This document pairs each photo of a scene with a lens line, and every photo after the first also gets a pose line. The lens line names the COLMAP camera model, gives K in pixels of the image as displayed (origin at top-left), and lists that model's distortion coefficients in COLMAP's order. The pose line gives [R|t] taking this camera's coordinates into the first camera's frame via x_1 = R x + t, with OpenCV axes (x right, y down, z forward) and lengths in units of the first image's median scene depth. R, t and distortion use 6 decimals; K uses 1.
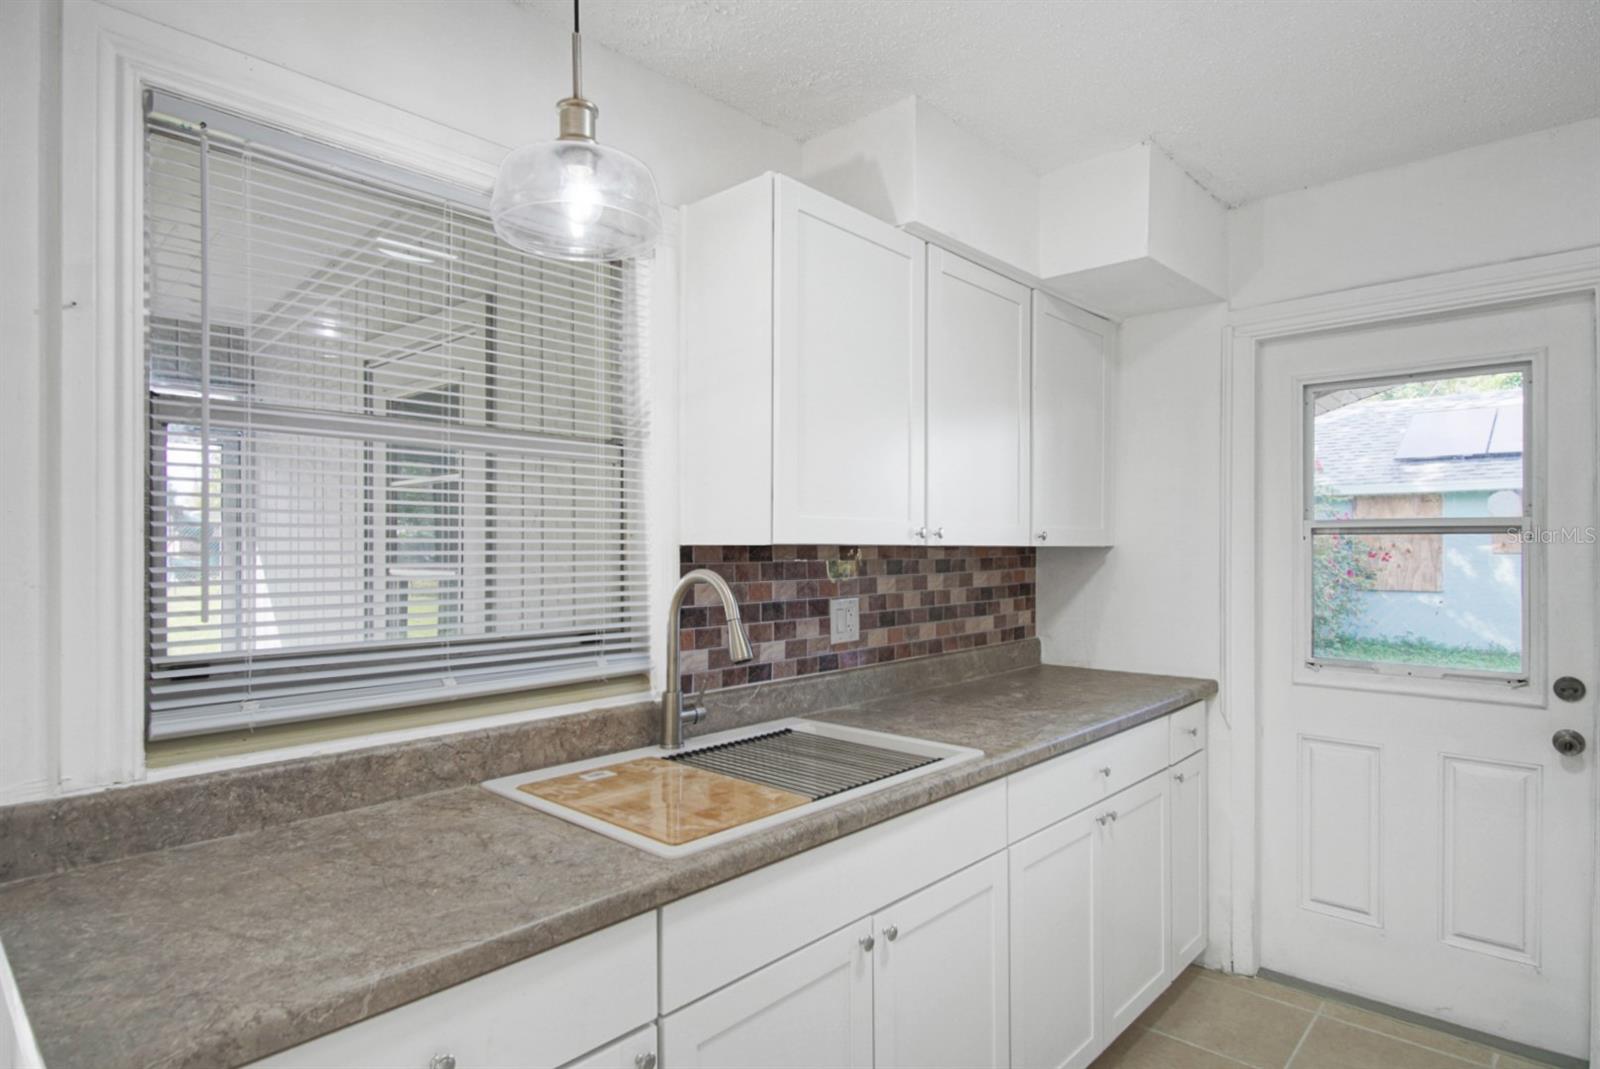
lens RADIAL K [[866.6, 0, 800.0], [0, 866.6, 534.5], [0, 0, 1]] dist [-0.000928, 0.000479]
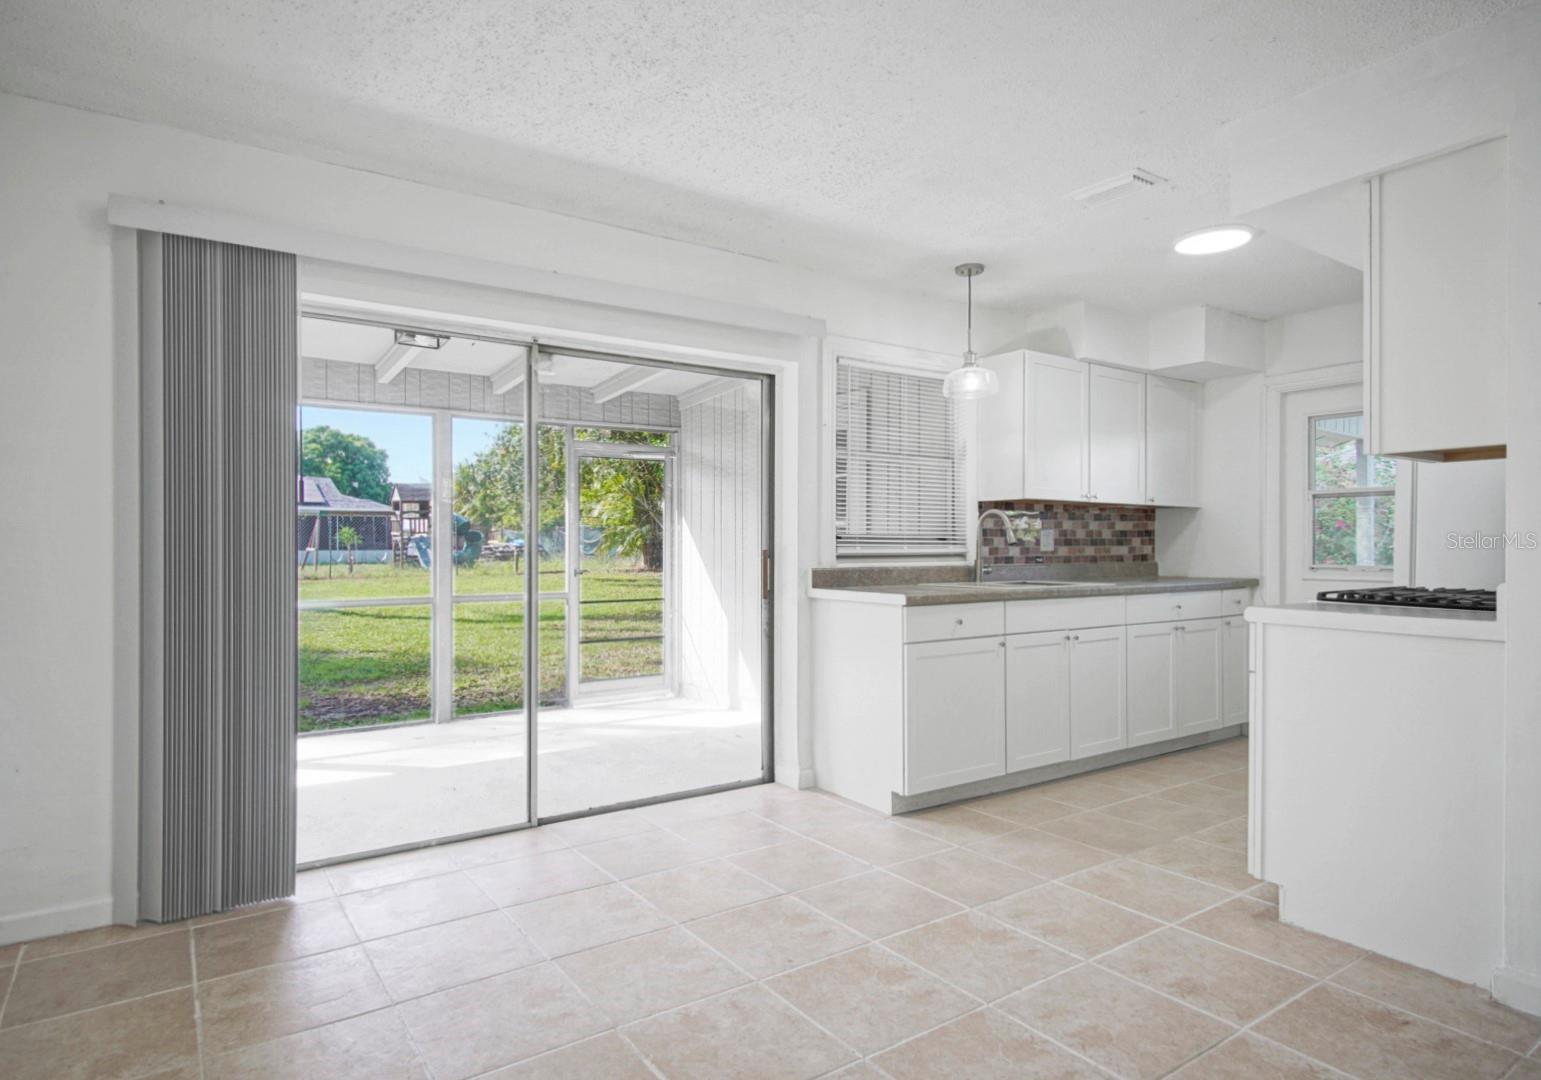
lens RADIAL K [[876.6, 0, 723.9], [0, 876.6, 538.6], [0, 0, 1]] dist [-0.001725, -0.001018]
pose [[0.970235, -0.000364, -0.242163, -0.181504], [0.001250, 0.999993, 0.003504, 0.082054], [0.242160, -0.003702, 0.970229, -1.165536]]
